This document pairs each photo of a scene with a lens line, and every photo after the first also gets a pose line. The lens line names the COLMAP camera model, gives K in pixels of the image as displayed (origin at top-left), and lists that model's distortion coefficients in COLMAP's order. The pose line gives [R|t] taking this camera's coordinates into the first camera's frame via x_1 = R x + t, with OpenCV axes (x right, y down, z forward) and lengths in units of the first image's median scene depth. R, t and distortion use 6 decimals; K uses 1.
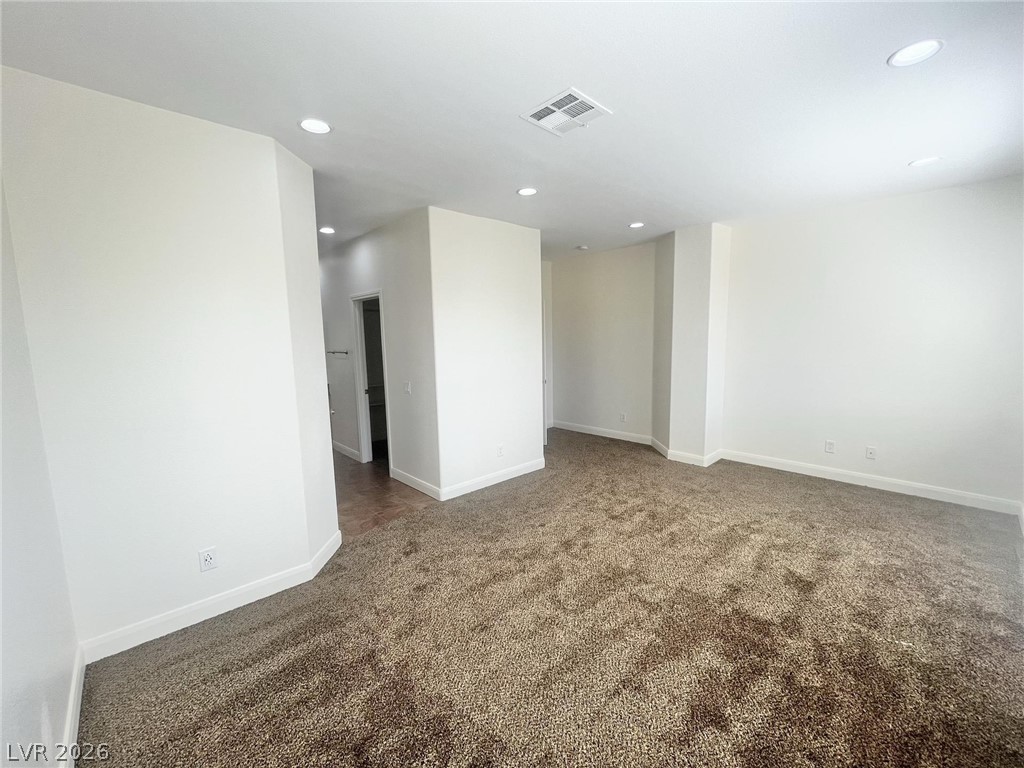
lens RADIAL K [[412.9, 0, 509.0], [0, 412.9, 385.1], [0, 0, 1]] dist [0.000671, -0.000390]
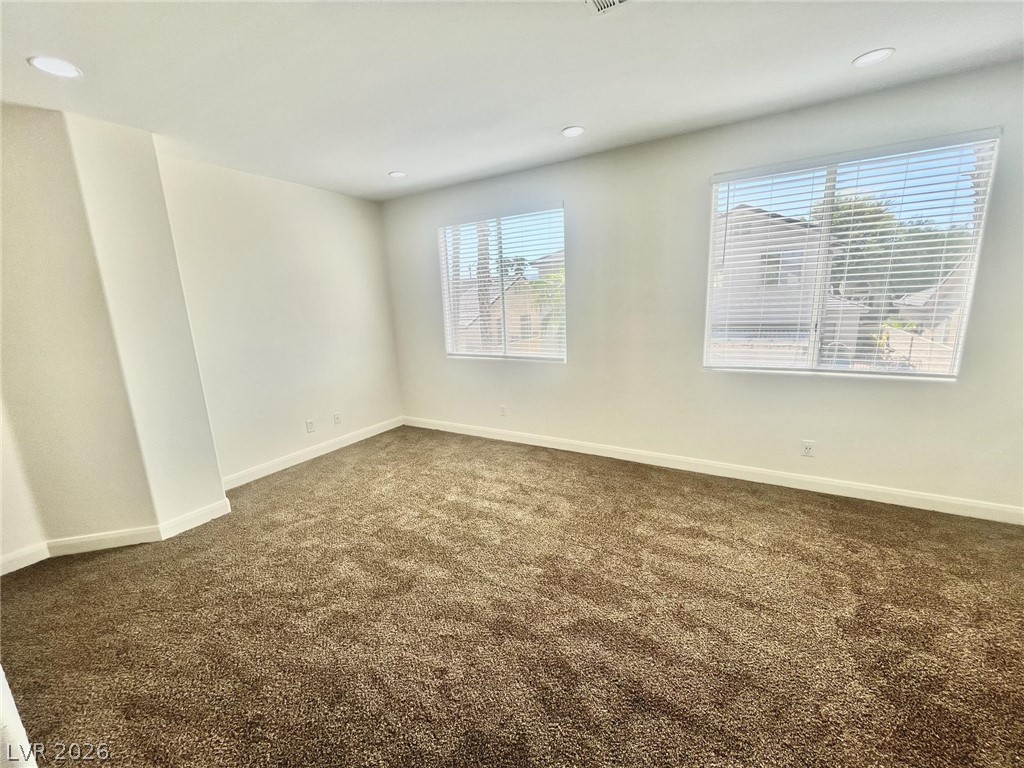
lens RADIAL K [[412.9, 0, 508.7], [0, 412.9, 383.3], [0, 0, 1]] dist [0.000671, -0.000390]
pose [[-0.257835, -0.160370, 0.952787, -0.398787], [0.166207, 0.964067, 0.207246, -0.110678], [-0.951786, 0.211795, -0.221916, 1.007288]]
